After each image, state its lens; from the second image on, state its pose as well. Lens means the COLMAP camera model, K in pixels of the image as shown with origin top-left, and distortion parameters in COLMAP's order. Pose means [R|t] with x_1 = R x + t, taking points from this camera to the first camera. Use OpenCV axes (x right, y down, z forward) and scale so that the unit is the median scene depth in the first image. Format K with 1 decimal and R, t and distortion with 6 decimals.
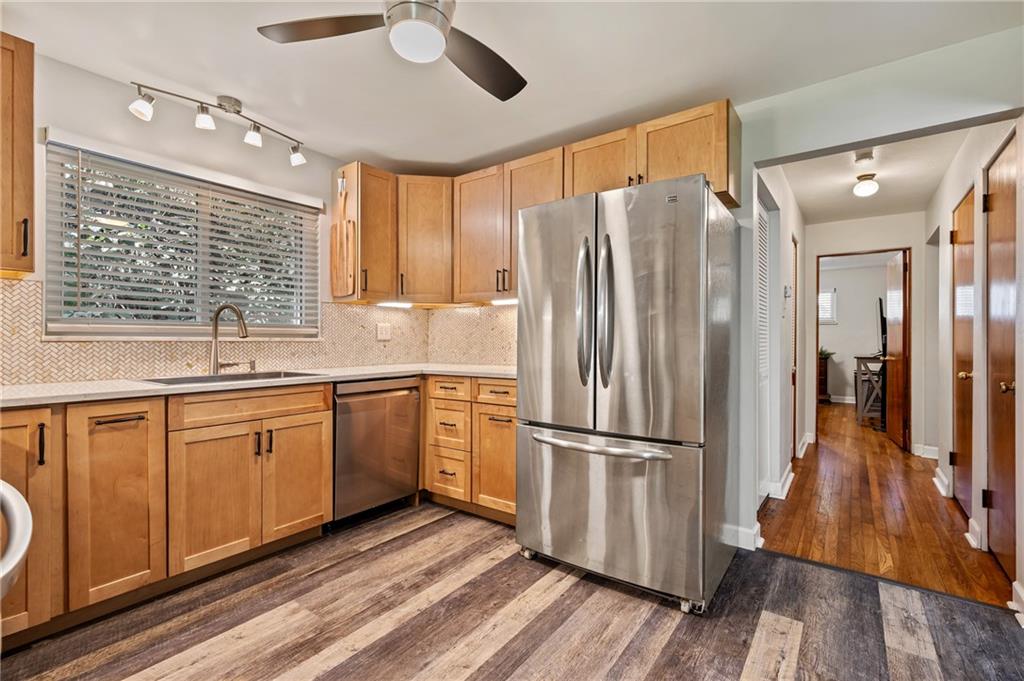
lens RADIAL K [[453.4, 0, 507.1], [0, 453.4, 343.3], [0, 0, 1]] dist [-0.000254, -0.000105]
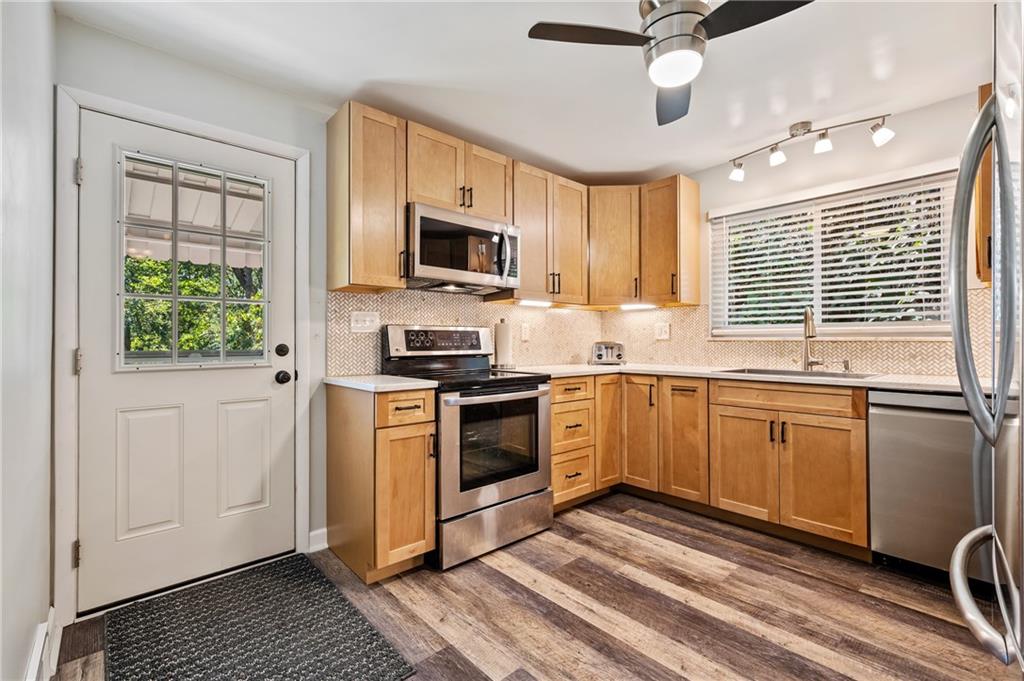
lens RADIAL K [[440.7, 0, 518.5], [0, 440.7, 341.1], [0, 0, 1]] dist [0.001391, -0.001022]
pose [[-0.171212, -0.000709, -0.985234, 0.603620], [-0.004690, 0.999989, 0.000096, -0.000865], [0.985223, 0.004637, -0.171213, 0.526291]]
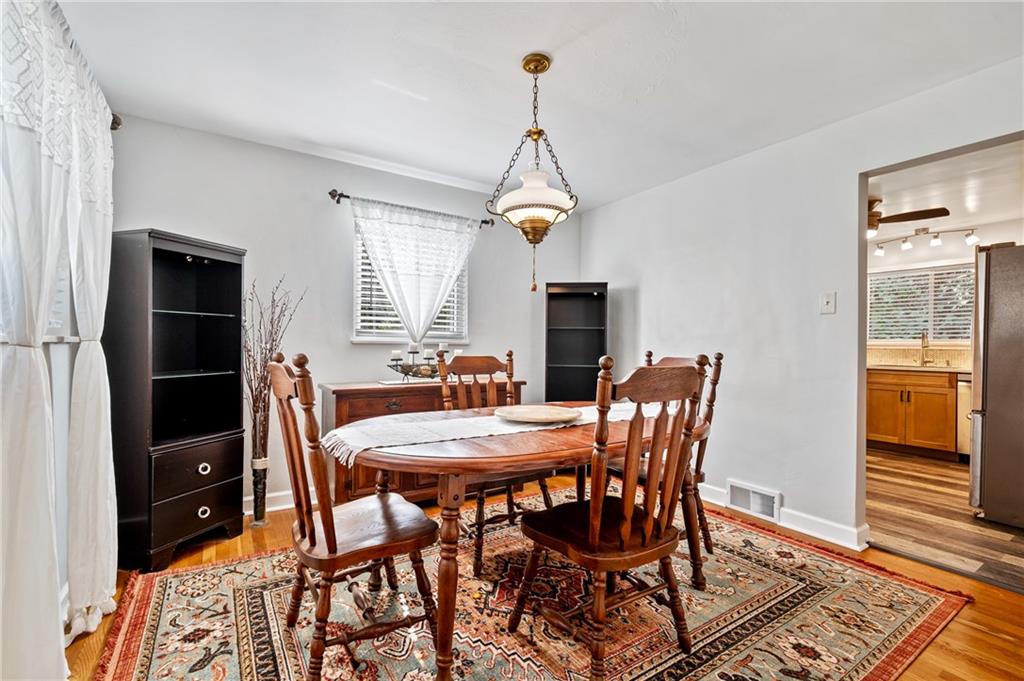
lens RADIAL K [[440.7, 0, 515.5], [0, 440.7, 348.2], [0, 0, 1]] dist [0.001391, -0.001022]
pose [[-0.333601, 0.005456, -0.942698, 1.915200], [-0.015733, 0.999812, 0.011354, -0.001690], [0.942583, 0.018619, -0.333453, -0.037502]]
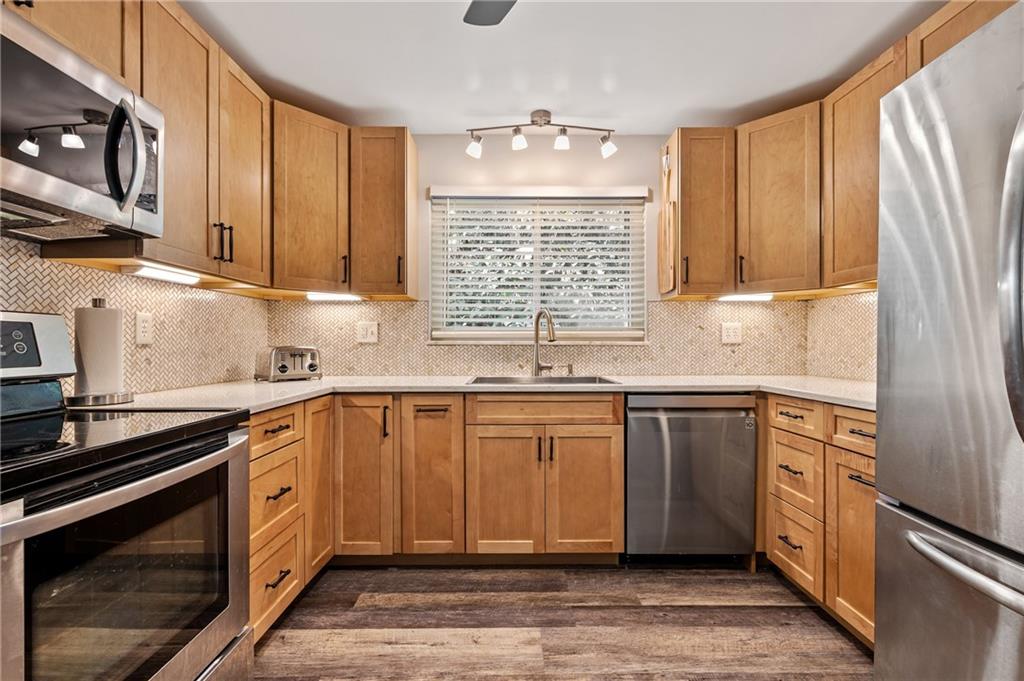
lens RADIAL K [[453.4, 0, 509.4], [0, 453.4, 344.1], [0, 0, 1]] dist [-0.000254, -0.000105]
pose [[0.609652, 0.001150, -0.792668, 0.179717], [-0.004494, 0.999988, -0.002006, -0.004233], [0.792656, 0.004785, 0.609650, 0.322705]]
